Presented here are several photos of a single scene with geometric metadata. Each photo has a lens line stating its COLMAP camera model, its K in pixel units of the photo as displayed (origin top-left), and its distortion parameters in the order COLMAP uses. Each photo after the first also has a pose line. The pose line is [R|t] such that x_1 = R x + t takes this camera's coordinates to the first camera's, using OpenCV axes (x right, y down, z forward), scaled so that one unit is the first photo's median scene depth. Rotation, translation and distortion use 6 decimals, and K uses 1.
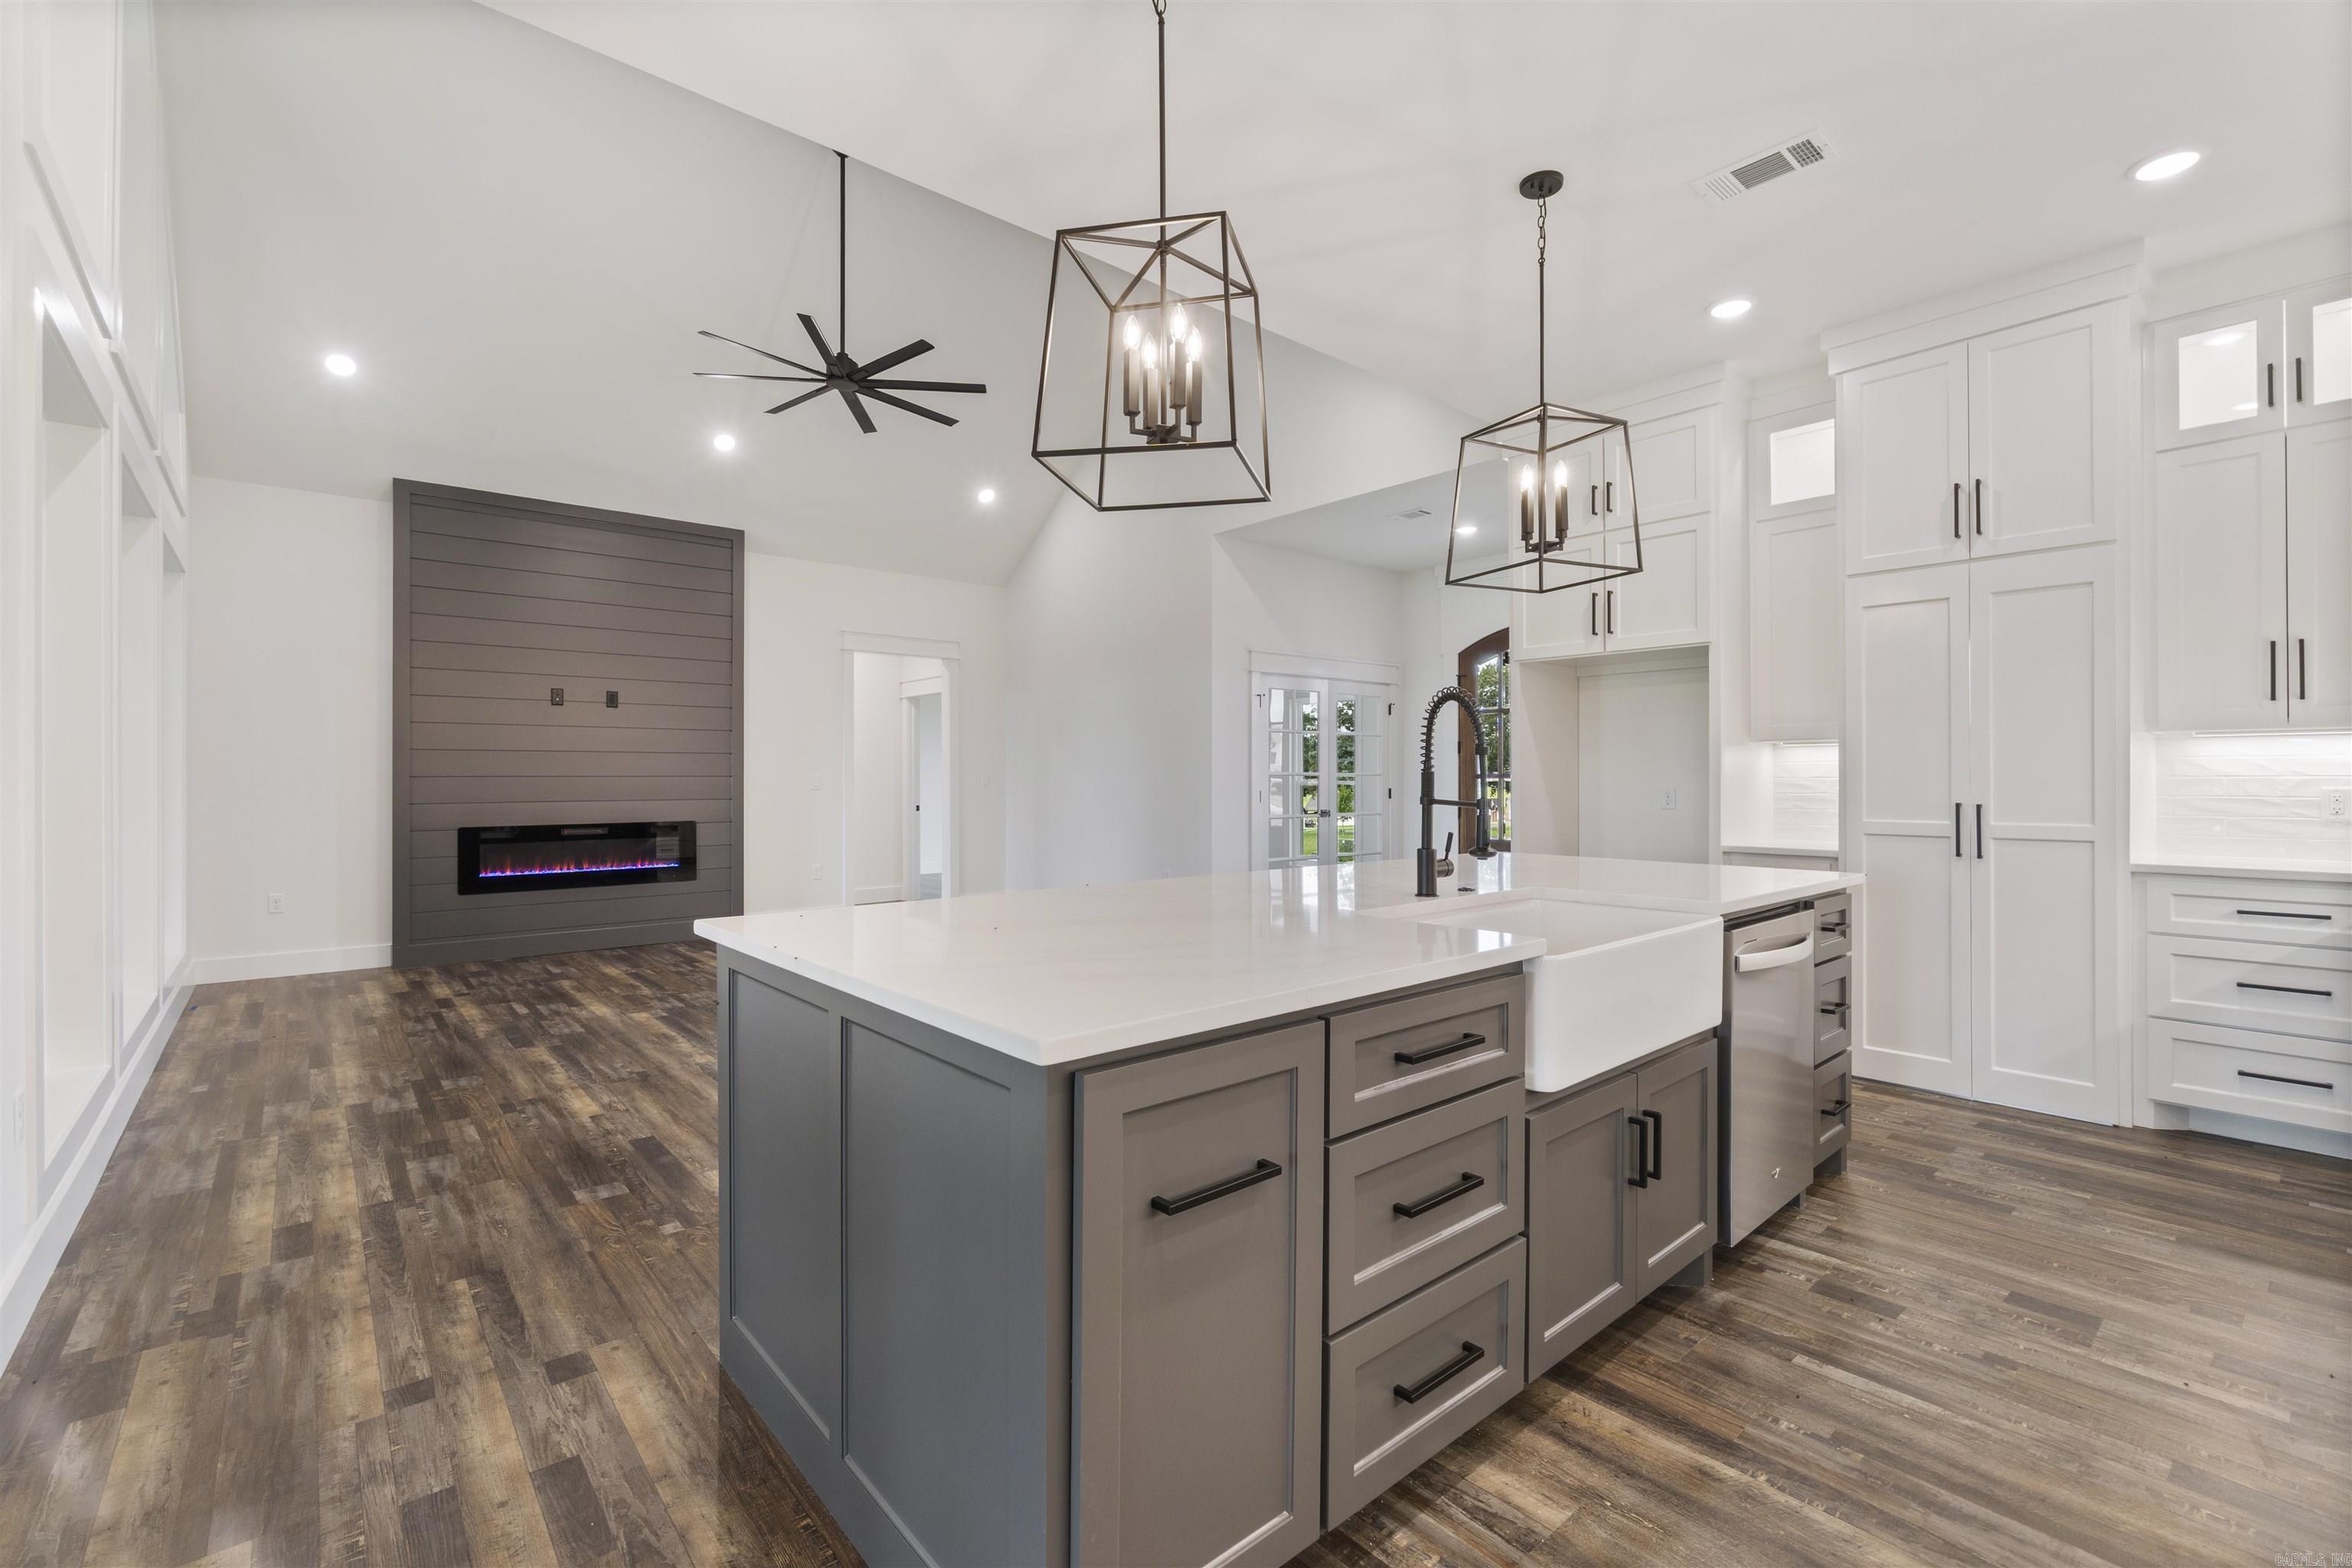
lens RADIAL K [[1022.3, 0, 1156.6], [0, 1022.3, 775.3], [0, 0, 1]] dist [-0.005898, 0.002825]
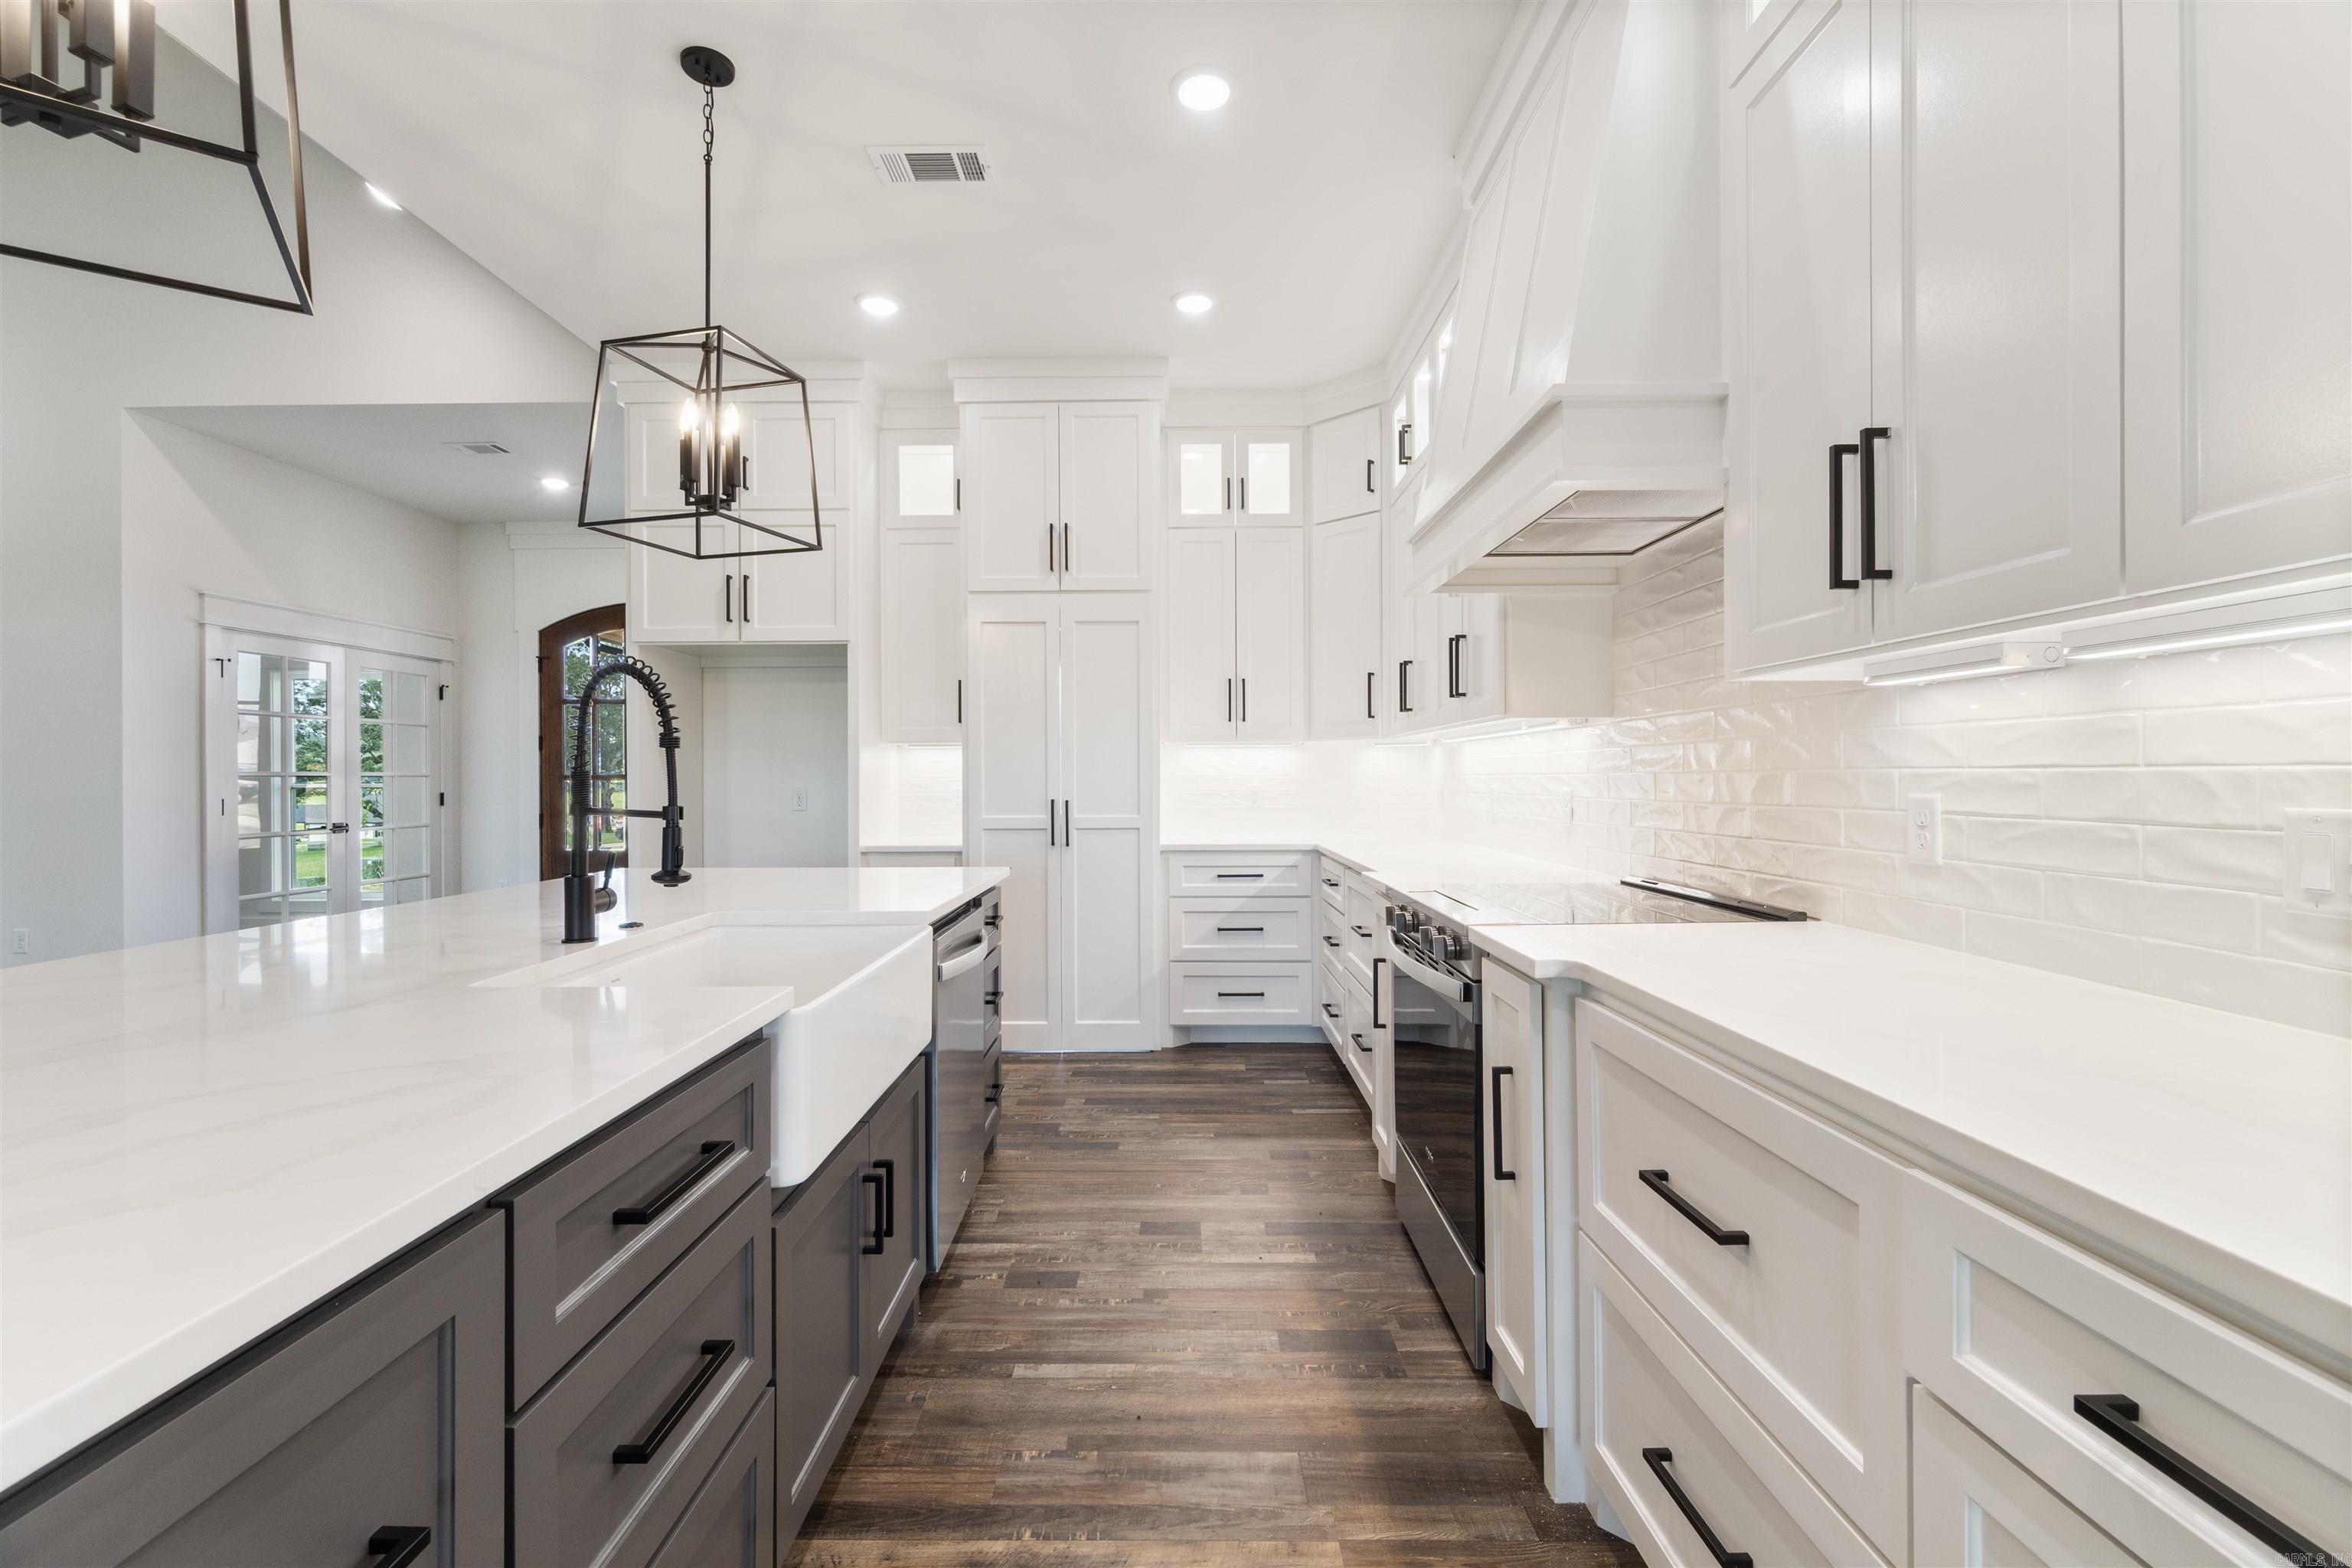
lens RADIAL K [[1022.3, 0, 1173.2], [0, 1022.3, 781.0], [0, 0, 1]] dist [-0.005898, 0.002825]
pose [[0.649338, -0.004174, 0.760488, -0.010035], [0.000576, 0.999987, 0.004996, 0.000394], [-0.760500, -0.002807, 0.649332, 0.148122]]
